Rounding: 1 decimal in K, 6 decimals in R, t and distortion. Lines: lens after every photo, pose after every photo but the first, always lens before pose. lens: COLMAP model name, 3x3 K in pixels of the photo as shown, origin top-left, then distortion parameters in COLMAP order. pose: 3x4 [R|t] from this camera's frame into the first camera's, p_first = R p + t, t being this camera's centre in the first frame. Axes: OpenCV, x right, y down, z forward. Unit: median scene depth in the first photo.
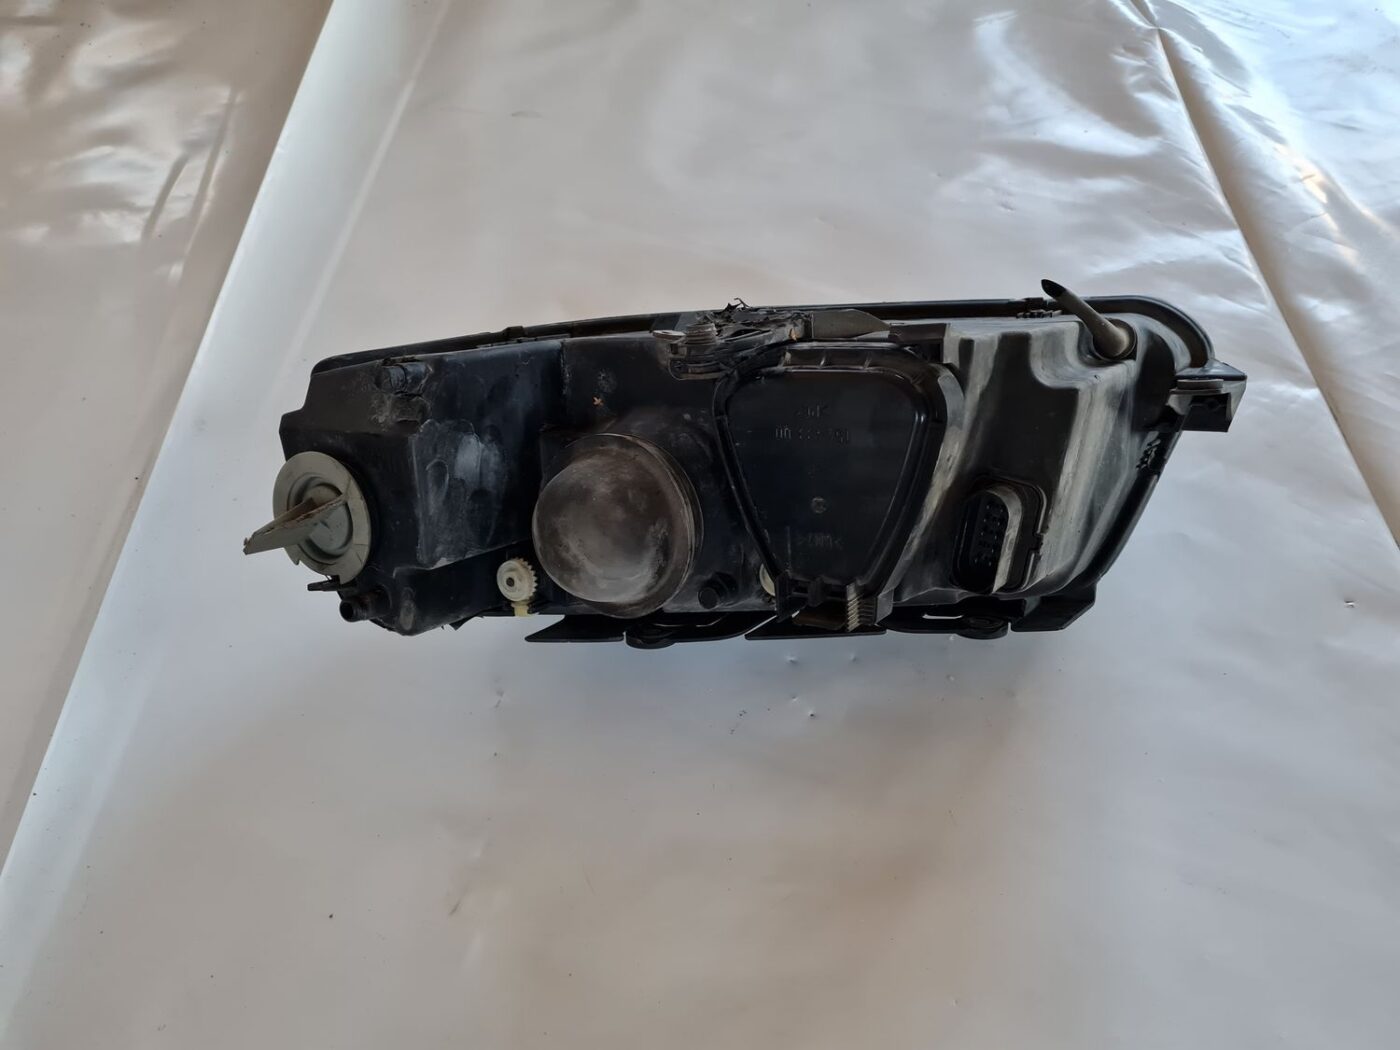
lens RADIAL K [[1114.0, 0, 700.0], [0, 1114.0, 525.0], [0, 0, 1]] dist [-0.000685, 0.001862]
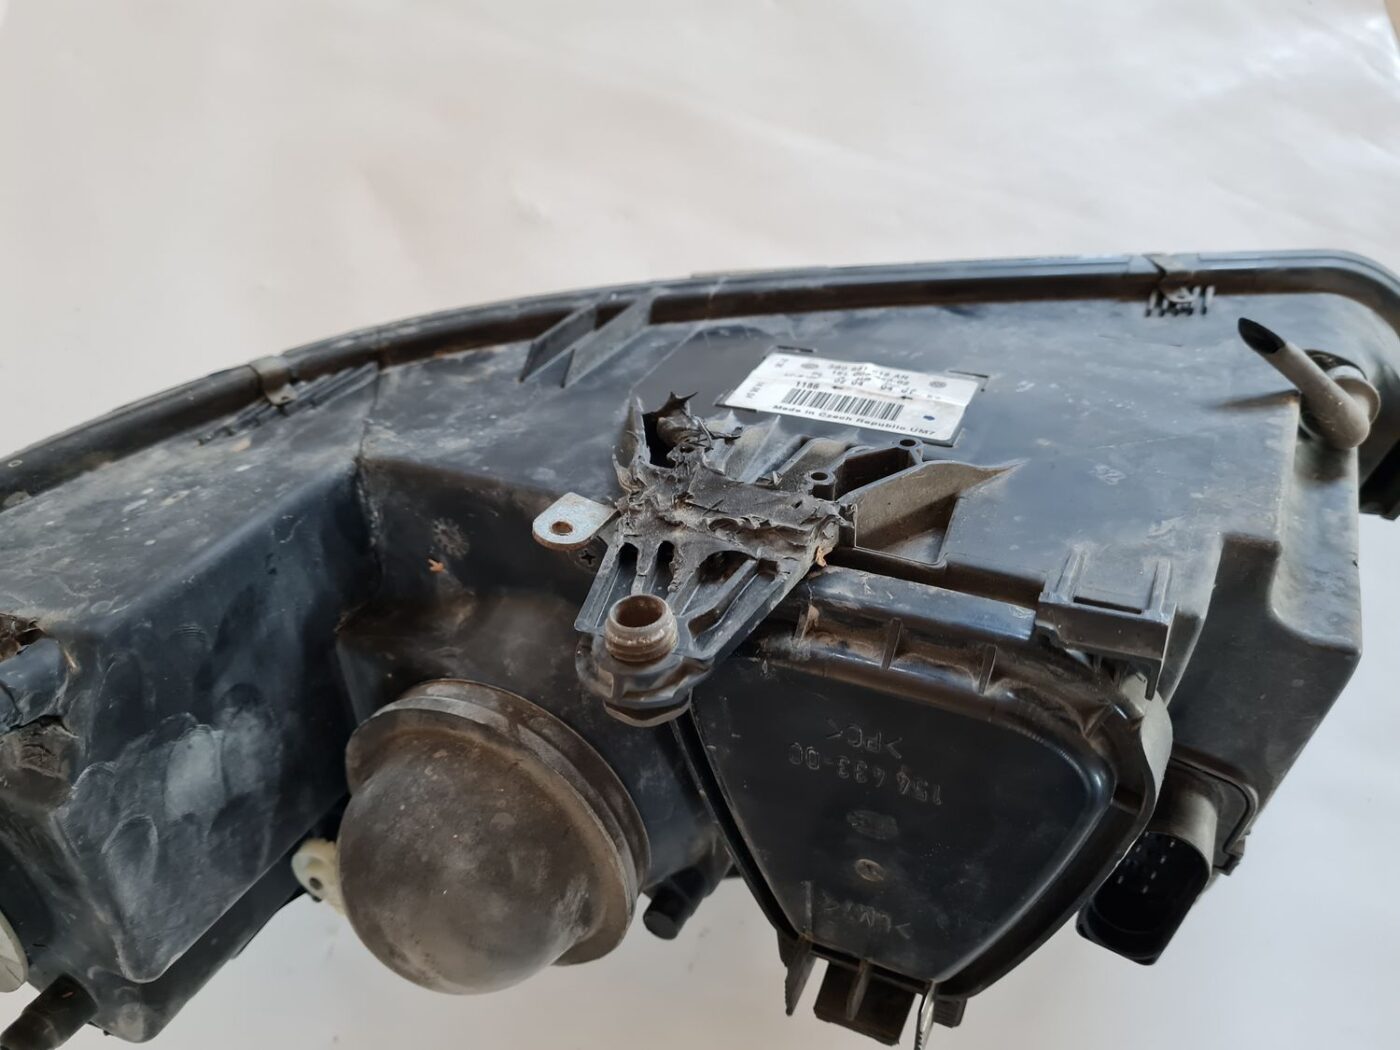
lens RADIAL K [[1114.0, 0, 700.0], [0, 1114.0, 525.0], [0, 0, 1]] dist [-0.000685, 0.001862]
pose [[0.993737, -0.060069, 0.094222, -0.015140], [0.026551, 0.946002, 0.323072, -0.341545], [-0.108541, -0.318547, 0.941672, 0.536126]]
